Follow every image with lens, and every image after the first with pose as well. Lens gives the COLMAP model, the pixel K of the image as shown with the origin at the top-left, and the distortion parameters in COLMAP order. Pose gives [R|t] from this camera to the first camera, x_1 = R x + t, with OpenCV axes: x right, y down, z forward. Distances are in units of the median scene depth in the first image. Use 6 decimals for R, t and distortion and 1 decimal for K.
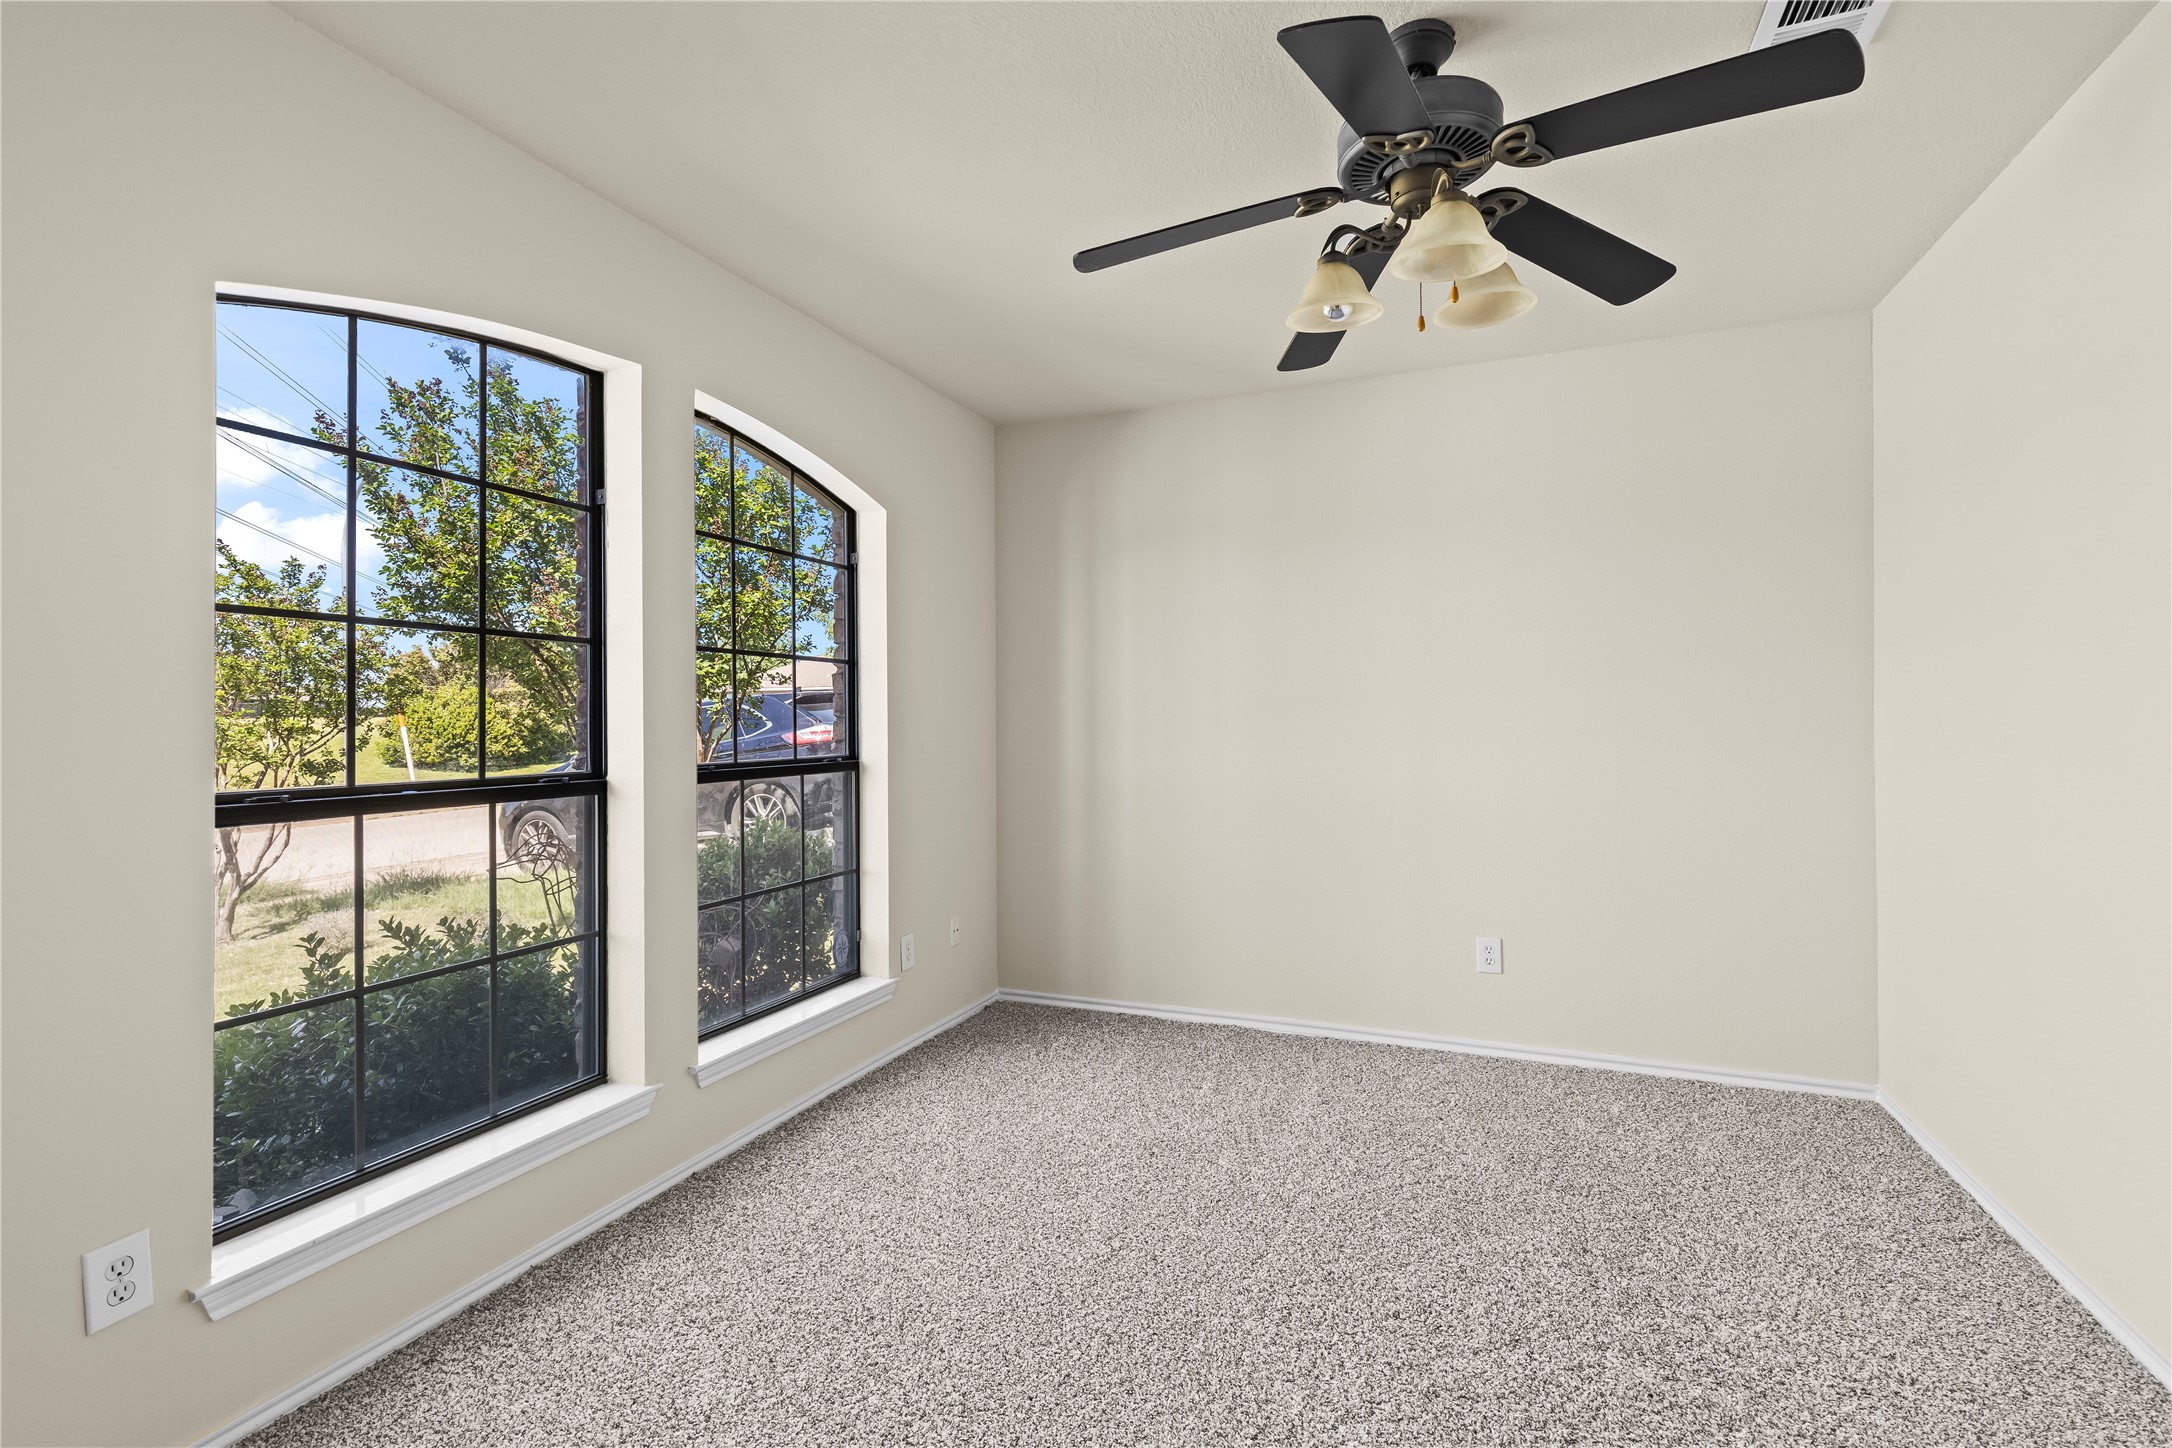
lens RADIAL K [[978.6, 0, 1074.3], [0, 978.6, 730.6], [0, 0, 1]] dist [0.009218, -0.001335]
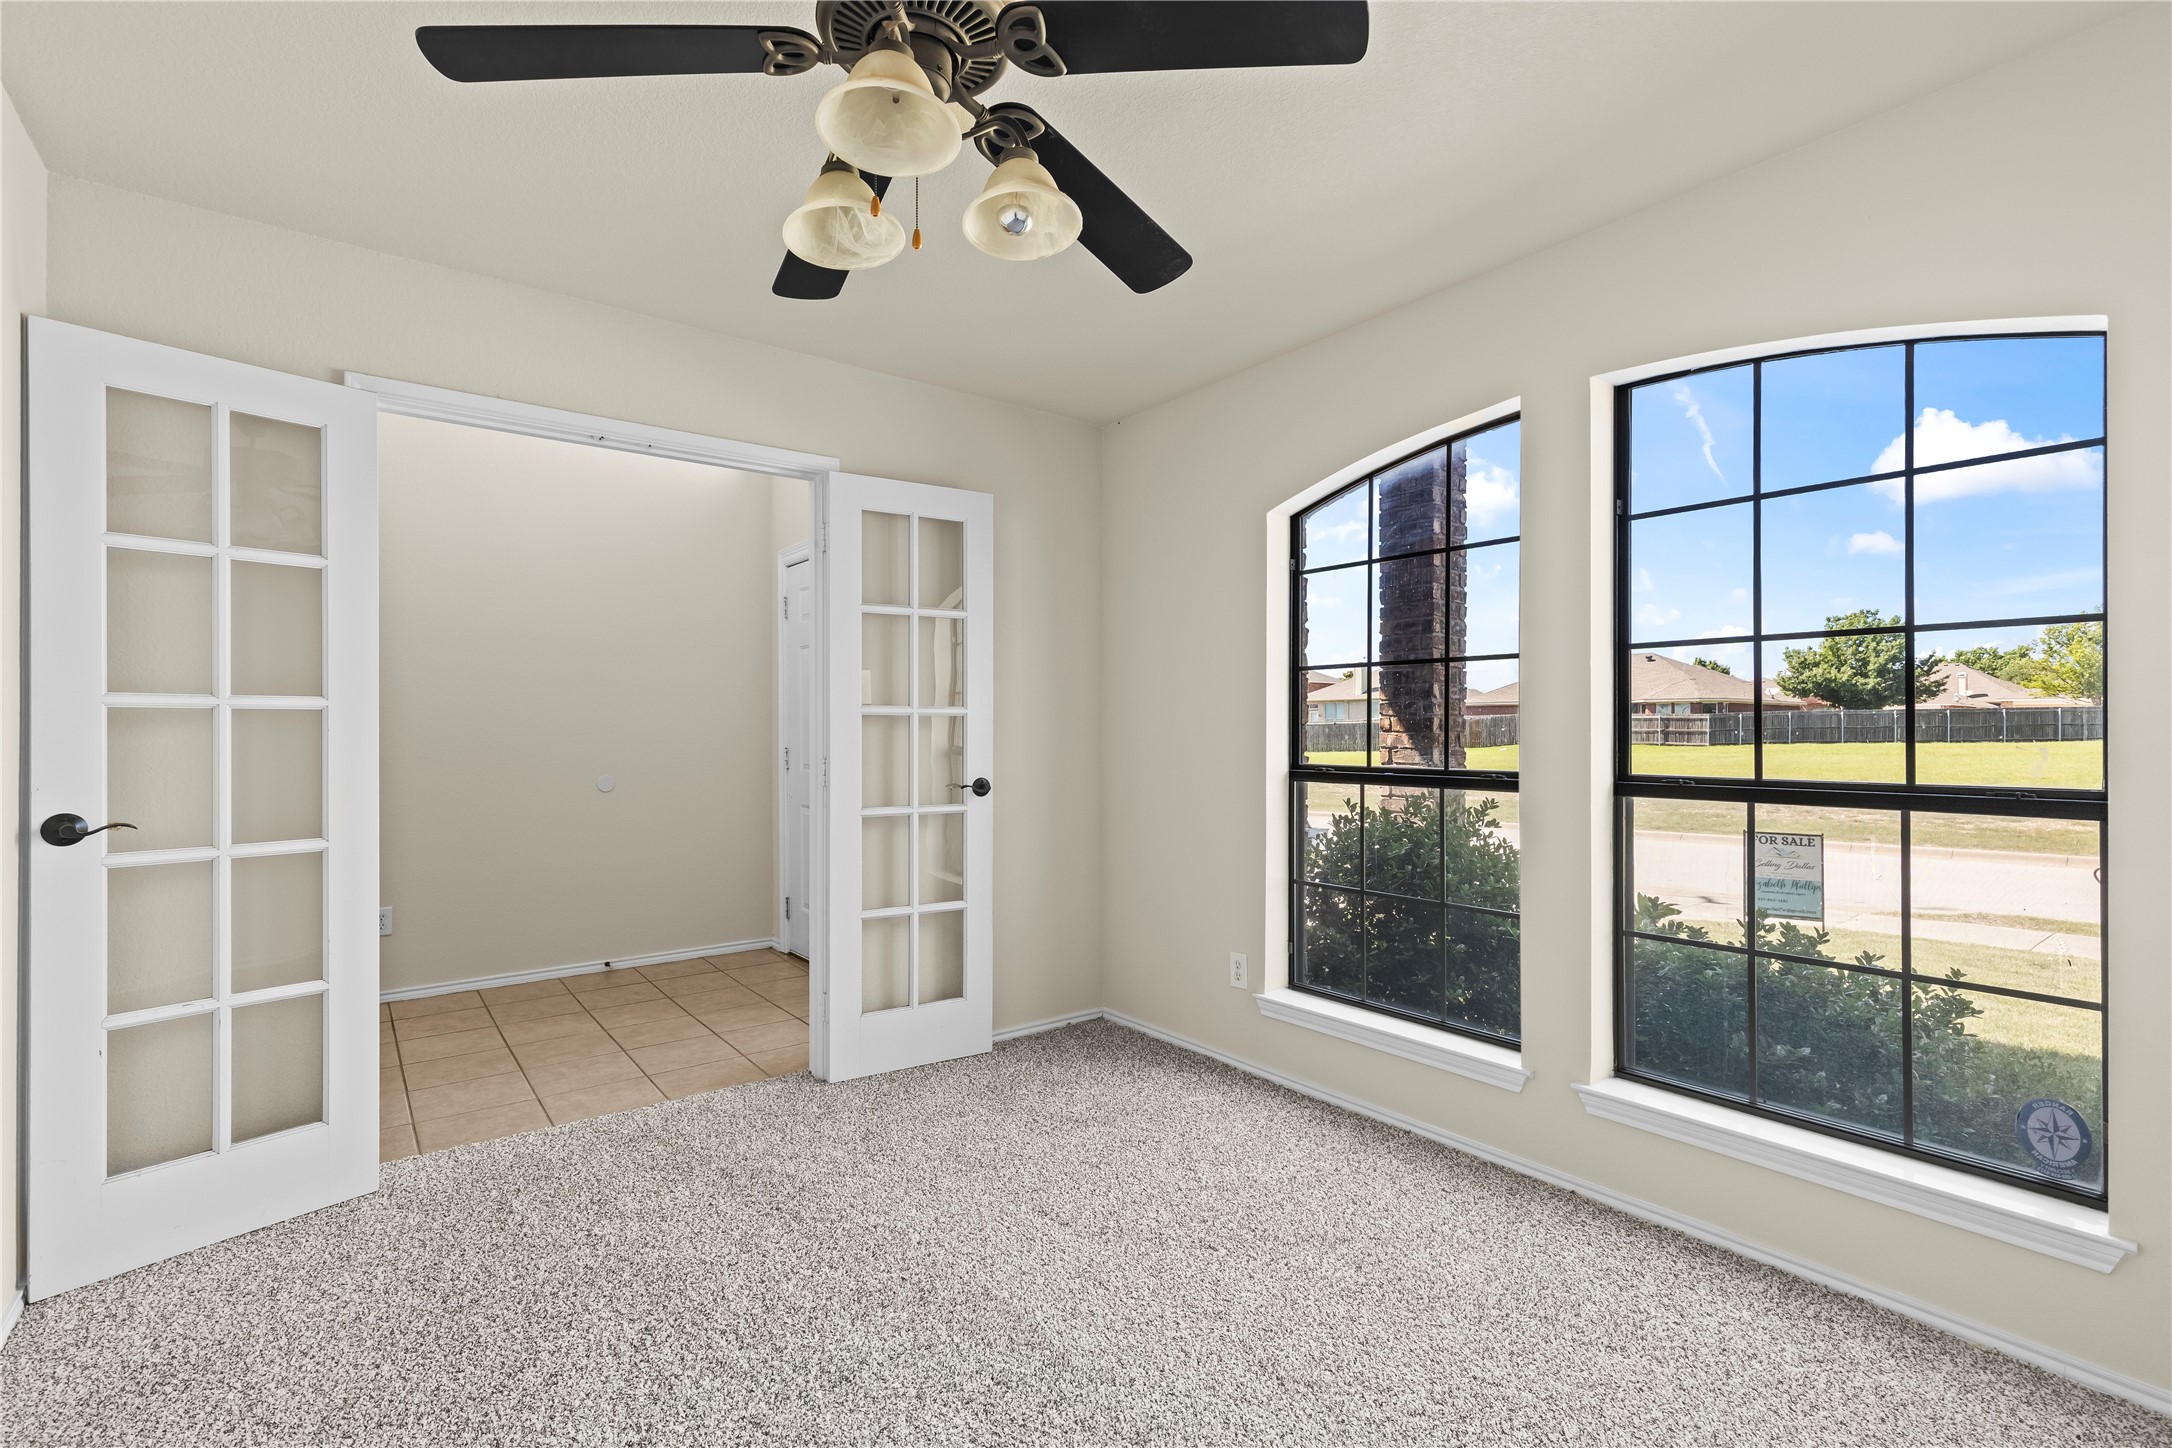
lens RADIAL K [[978.6, 0, 1074.3], [0, 978.6, 730.6], [0, 0, 1]] dist [0.009218, -0.001335]
pose [[-0.514044, 0.004492, -0.857752, 0.700090], [-0.001772, 0.999979, 0.006299, -0.016888], [0.857762, 0.004758, -0.514025, 1.054659]]
